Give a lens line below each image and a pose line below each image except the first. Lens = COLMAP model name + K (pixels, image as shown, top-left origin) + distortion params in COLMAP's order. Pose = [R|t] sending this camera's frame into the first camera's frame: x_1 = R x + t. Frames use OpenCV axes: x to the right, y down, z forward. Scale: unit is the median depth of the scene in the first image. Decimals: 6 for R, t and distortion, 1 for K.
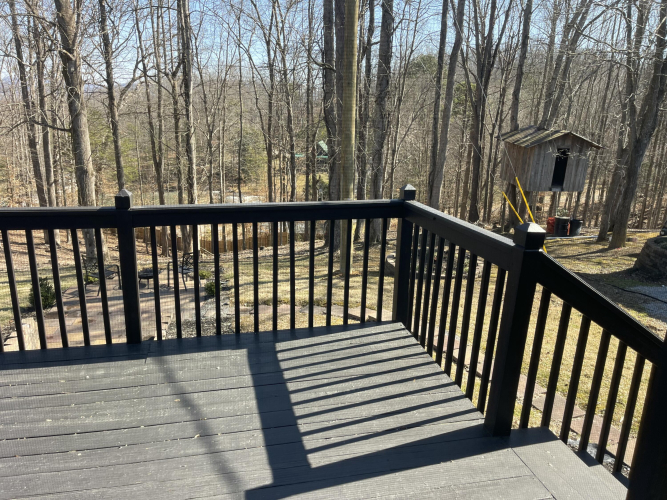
lens RADIAL K [[501.3, 0, 336.8], [0, 501.3, 254.5], [0, 0, 1]] dist [0.028299, -0.006839]
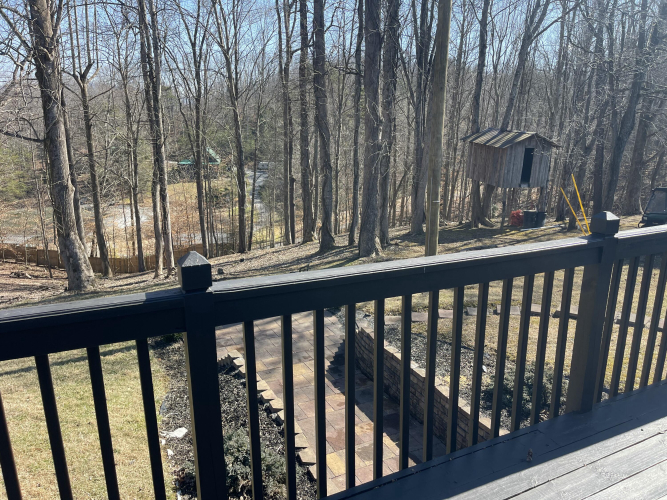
lens RADIAL K [[501.3, 0, 336.8], [0, 501.3, 254.5], [0, 0, 1]] dist [0.028299, -0.006839]
pose [[0.966563, -0.076471, 0.244763, -0.247276], [0.078951, 0.996878, -0.000321, -0.010884], [-0.243974, 0.019635, 0.969583, 0.038283]]
